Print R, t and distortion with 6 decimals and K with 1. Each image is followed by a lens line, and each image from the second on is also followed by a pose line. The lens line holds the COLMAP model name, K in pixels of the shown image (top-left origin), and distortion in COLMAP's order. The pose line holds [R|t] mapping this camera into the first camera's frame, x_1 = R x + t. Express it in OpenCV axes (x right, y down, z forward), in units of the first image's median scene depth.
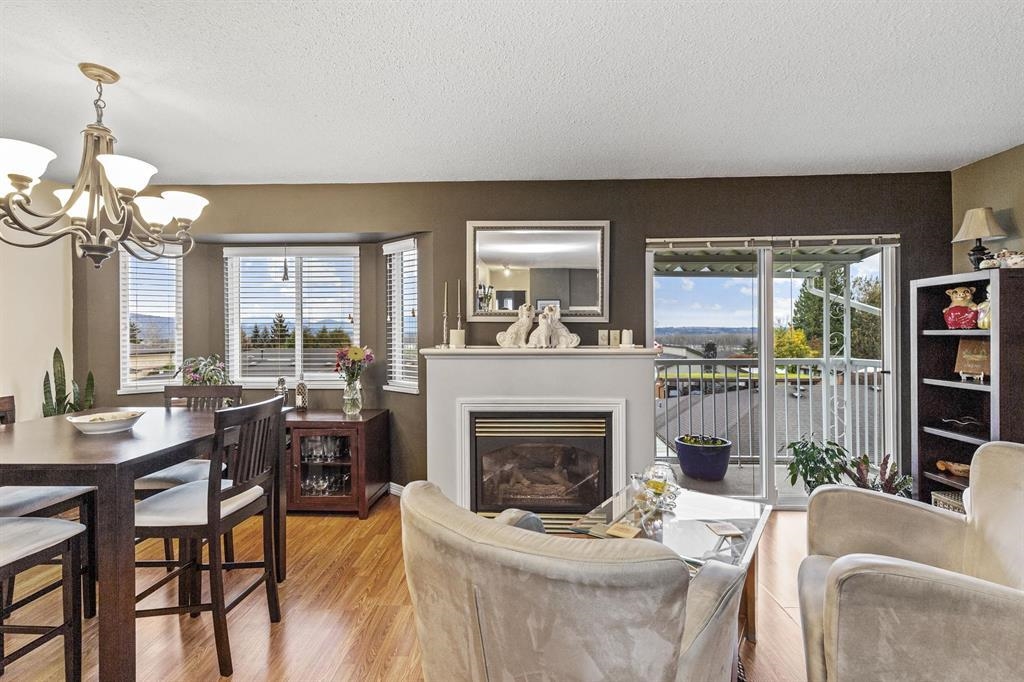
lens RADIAL K [[471.2, 0, 515.5], [0, 471.2, 333.1], [0, 0, 1]] dist [0.009269, 0.000058]
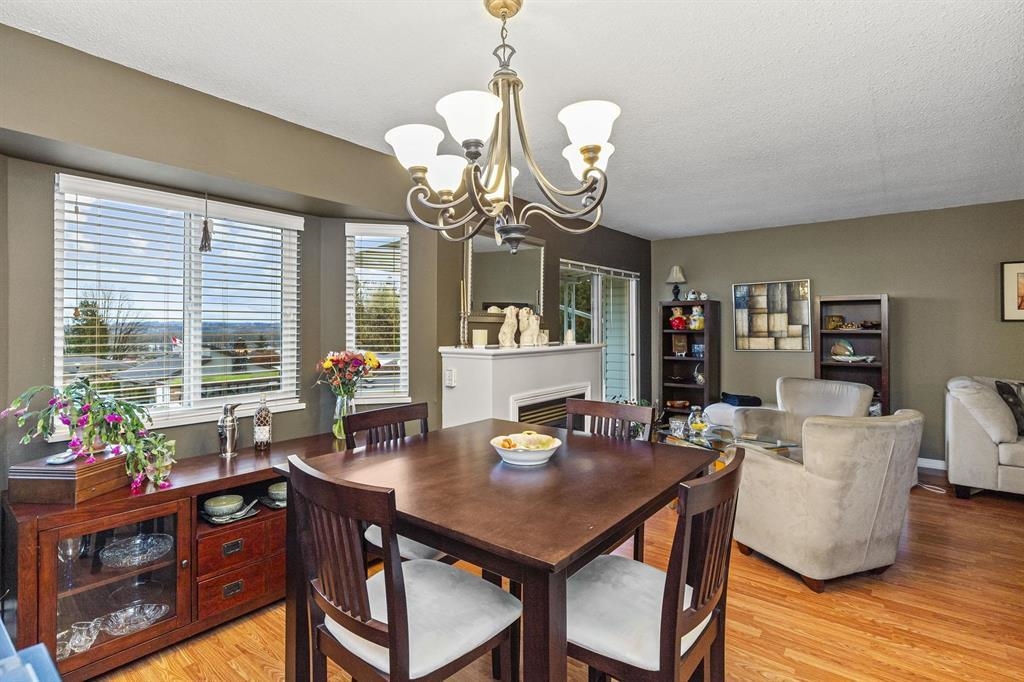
lens RADIAL K [[531.6, 0, 518.7], [0, 531.6, 328.4], [0, 0, 1]] dist [0.003440, 0.000005]
pose [[0.559331, 0.000826, 0.828944, -0.958827], [0.000646, 0.999999, -0.001432, -0.007642], [-0.828944, 0.001337, 0.559330, 0.278369]]
